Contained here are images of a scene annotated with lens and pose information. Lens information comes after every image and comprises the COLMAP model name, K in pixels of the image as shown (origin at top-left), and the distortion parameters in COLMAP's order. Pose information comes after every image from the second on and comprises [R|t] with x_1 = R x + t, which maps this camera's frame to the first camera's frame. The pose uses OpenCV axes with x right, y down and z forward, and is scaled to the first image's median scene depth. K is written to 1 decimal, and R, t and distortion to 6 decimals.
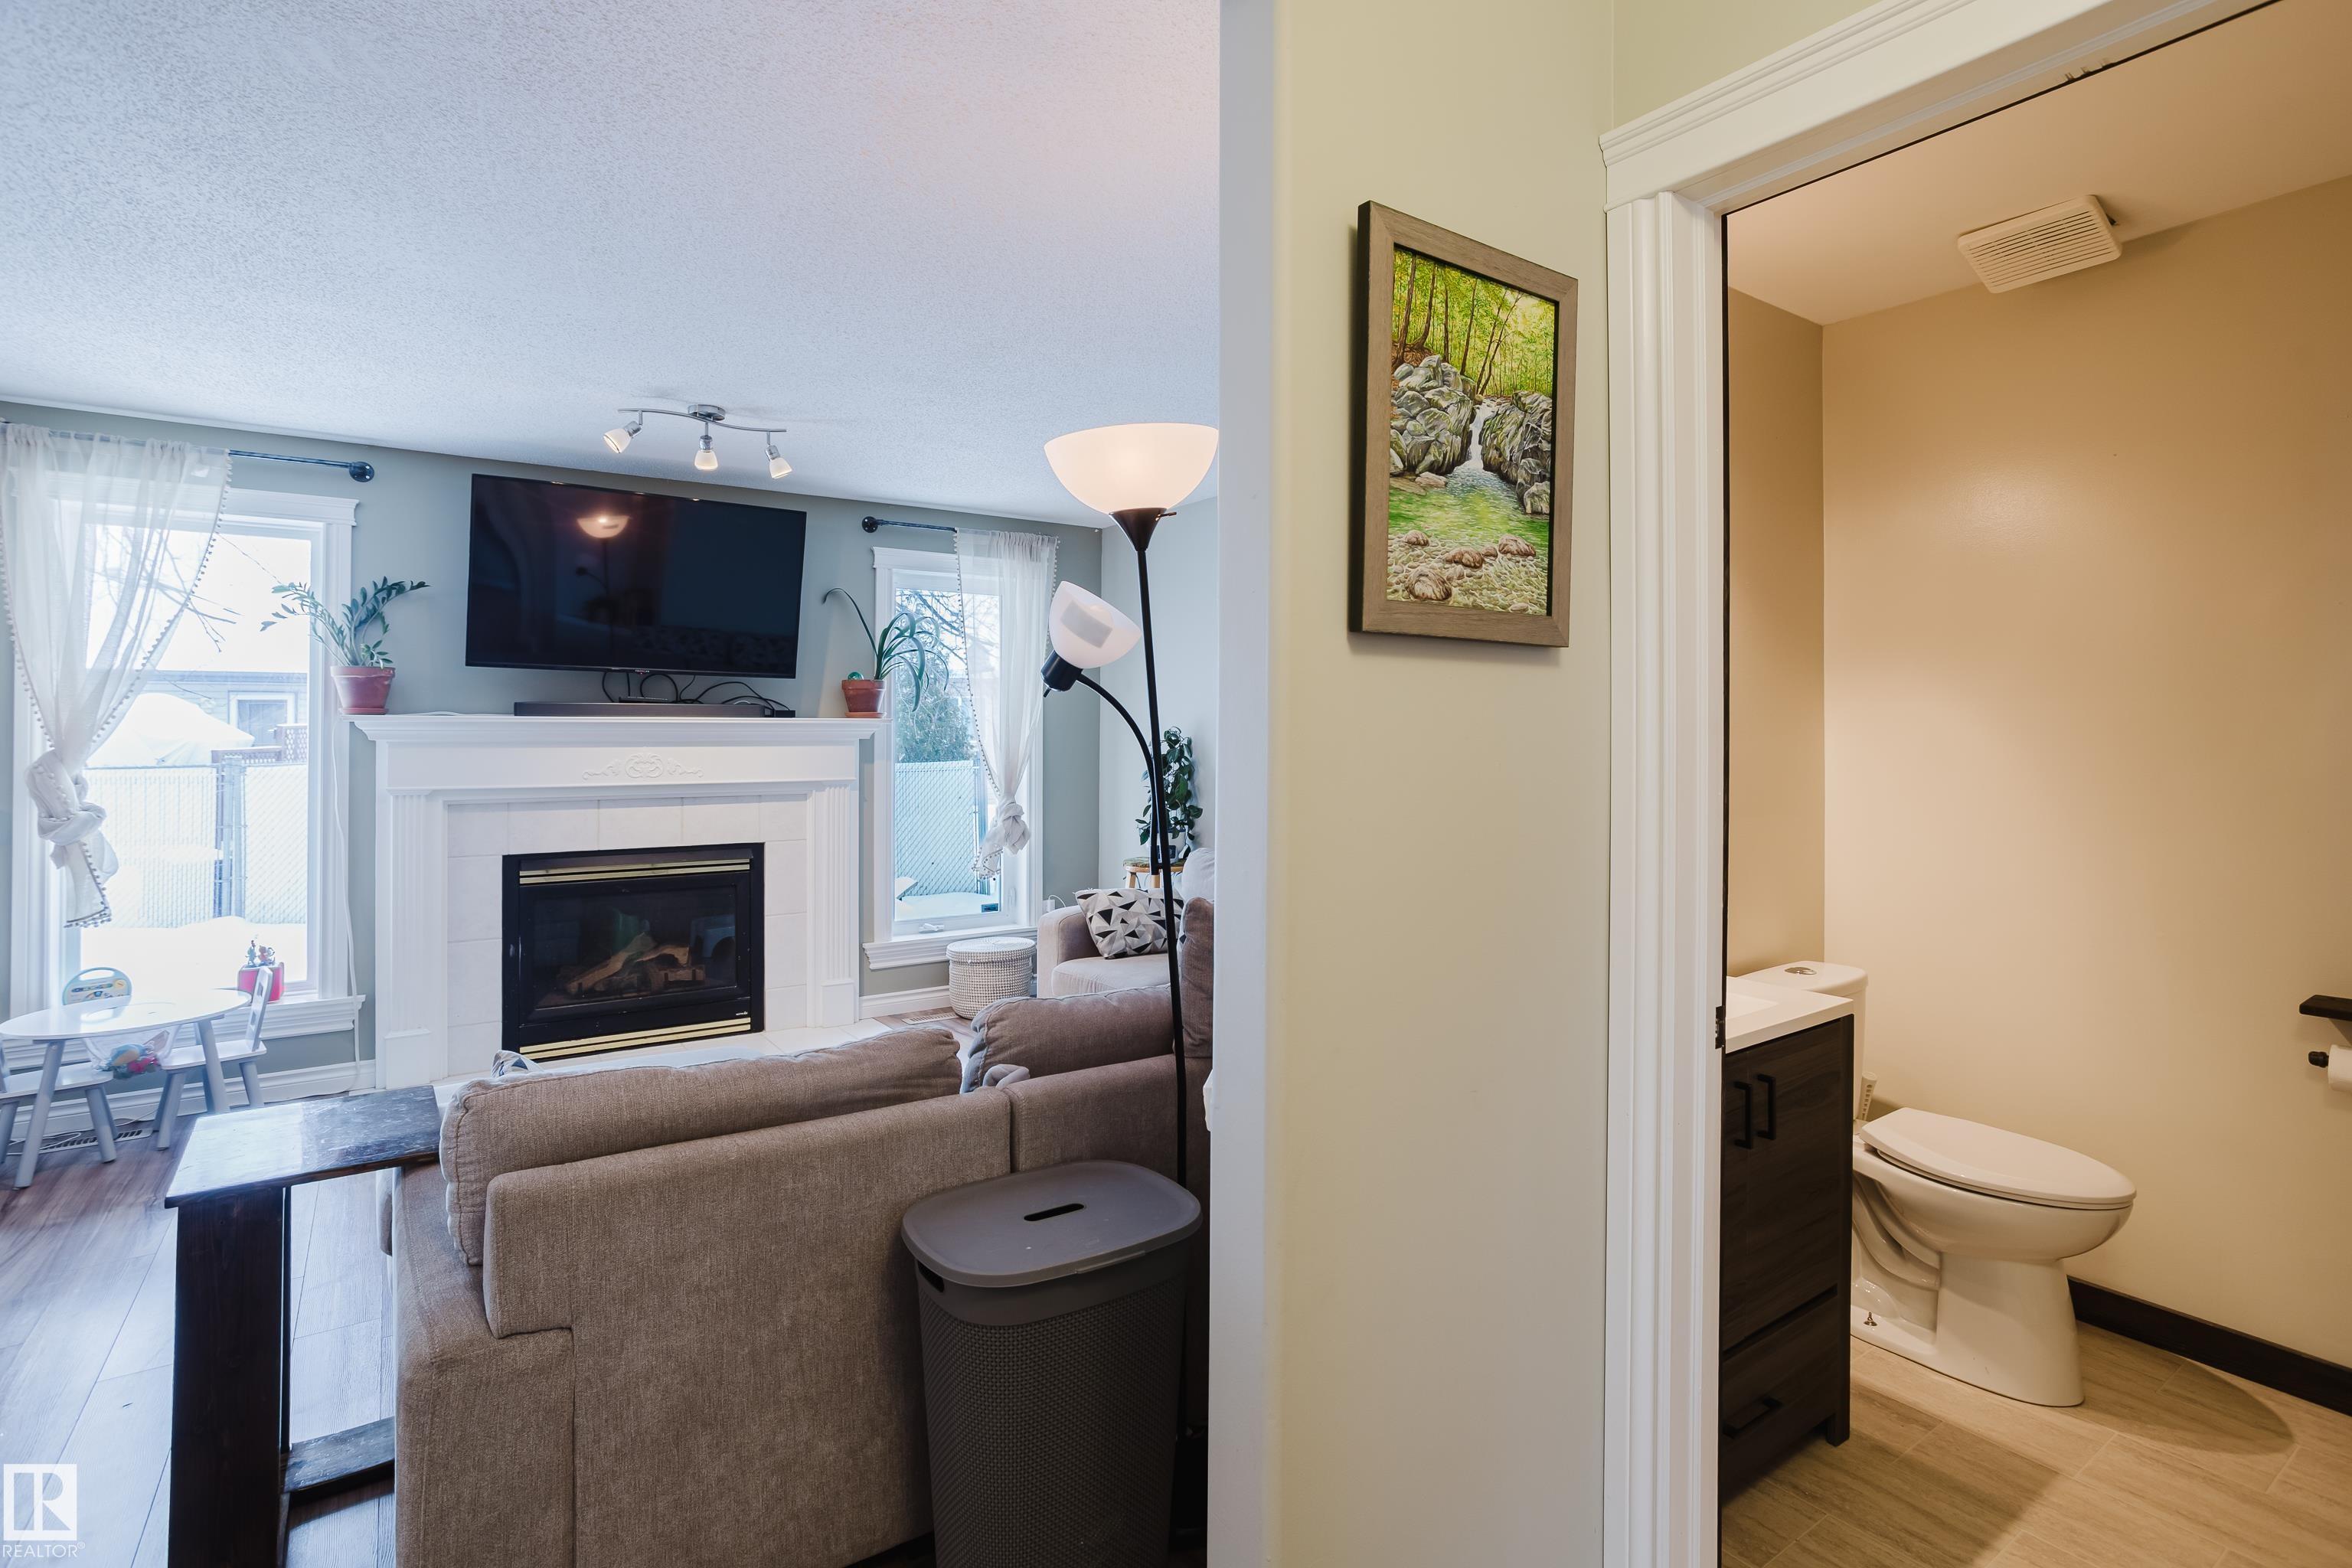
lens RADIAL K [[1144.4, 0, 1177.4], [0, 1144.4, 718.3], [0, 0, 1]] dist [-0.050969, 0.028460]
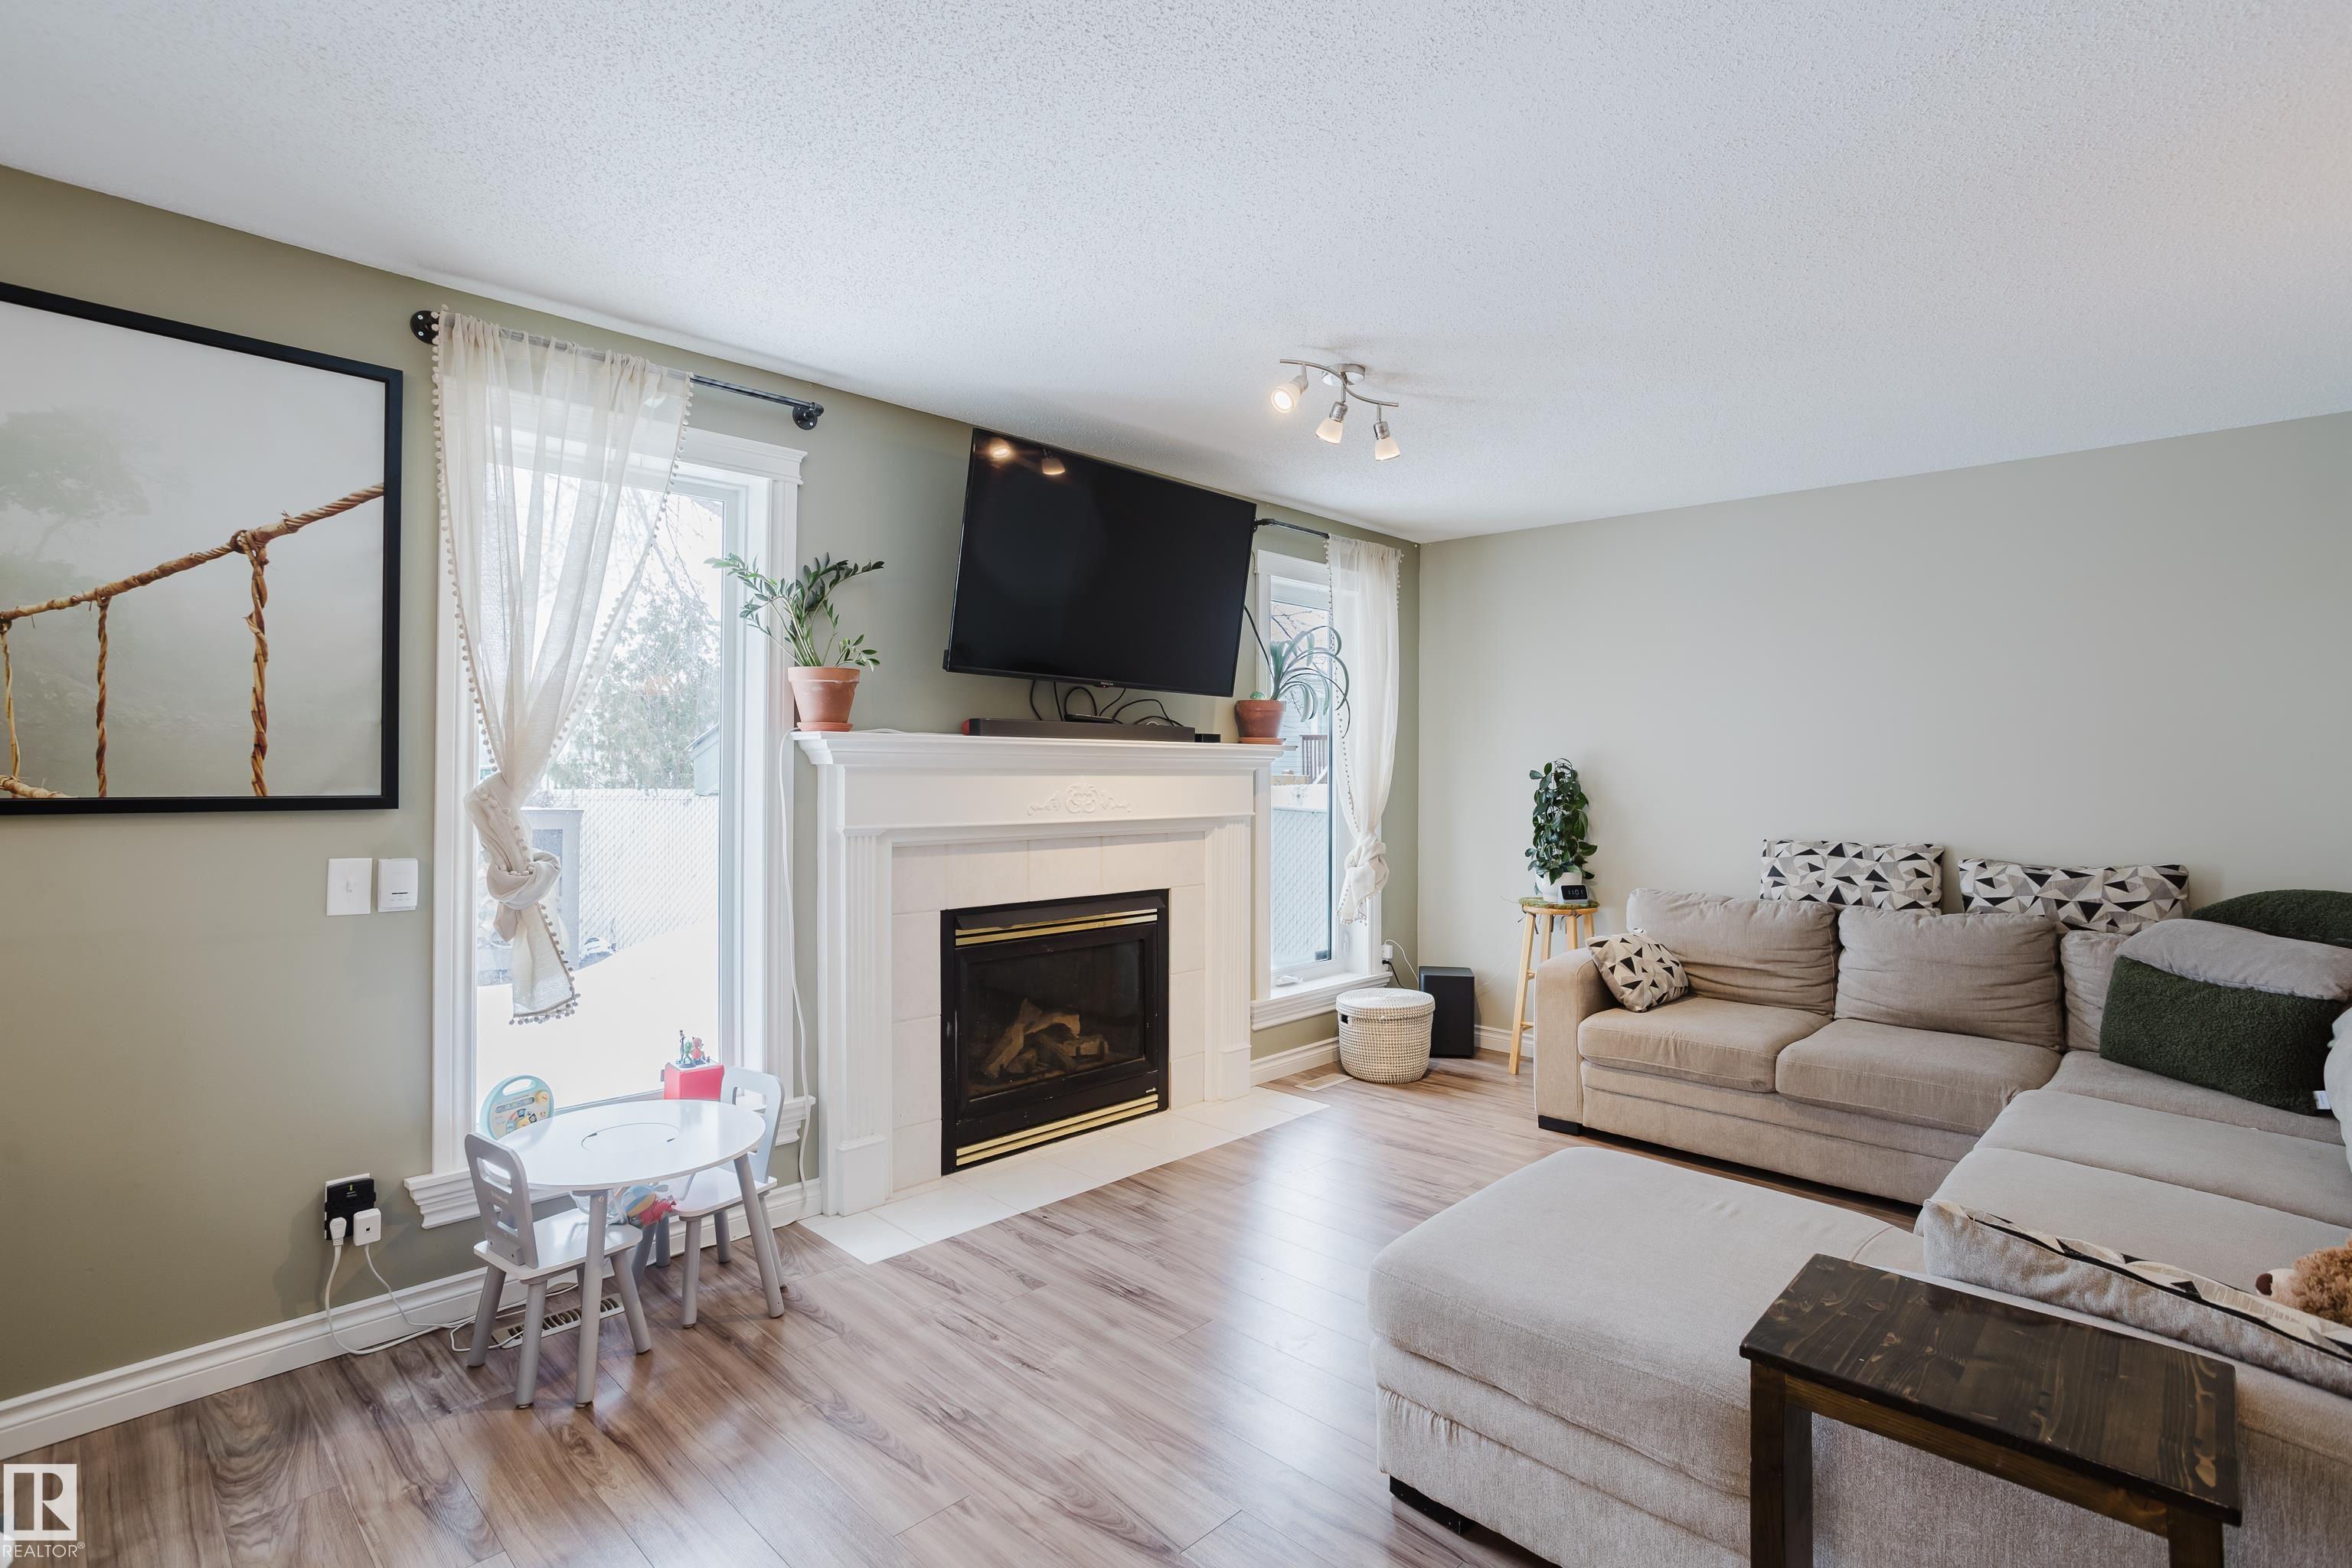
lens RADIAL K [[1144.9, 0, 1176.8], [0, 1144.9, 738.9], [0, 0, 1]] dist [-0.059291, 0.036131]
pose [[0.981972, 0.014956, 0.188435, -0.629524], [-0.014054, 0.999883, -0.006121, 0.003119], [-0.188505, 0.003363, 0.982067, 0.189962]]
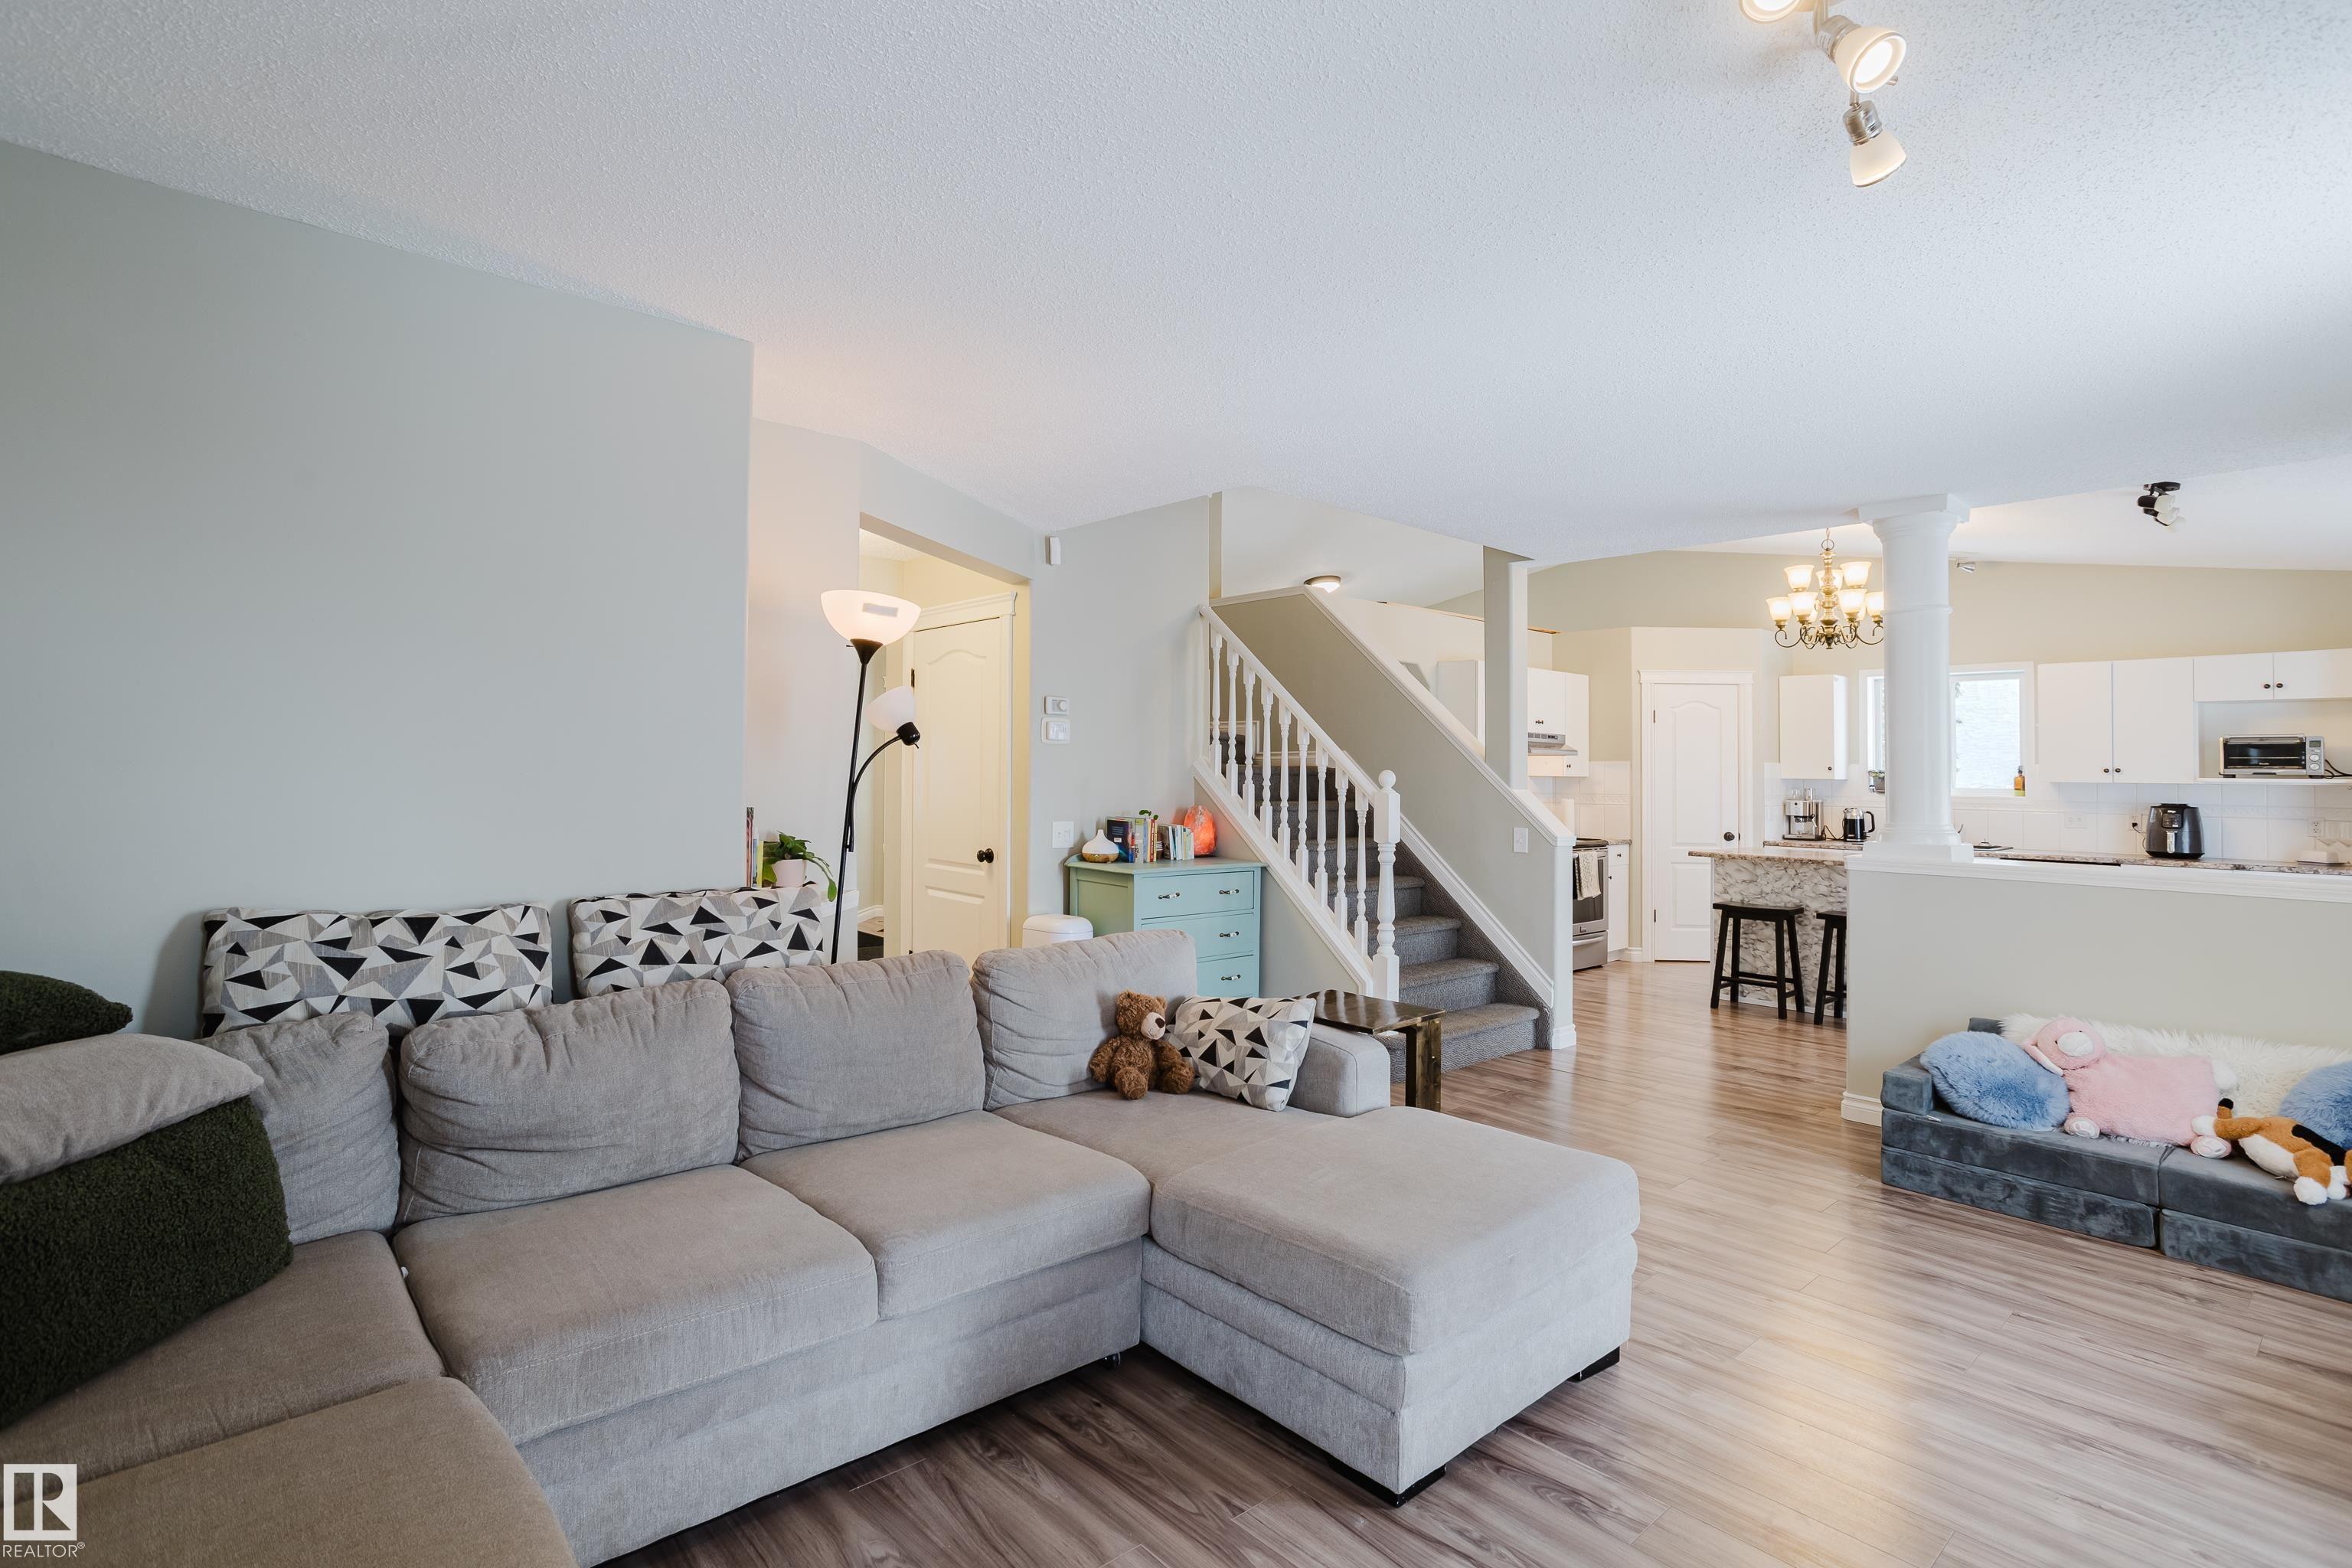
lens RADIAL K [[1119.2, 0, 1153.1], [0, 1119.2, 772.8], [0, 0, 1]] dist [-0.062386, 0.022874]
pose [[-0.994966, -0.014911, -0.099095, -0.130636], [-0.013127, 0.999740, -0.018635, 0.021531], [0.099347, -0.017241, -0.994903, 1.214578]]
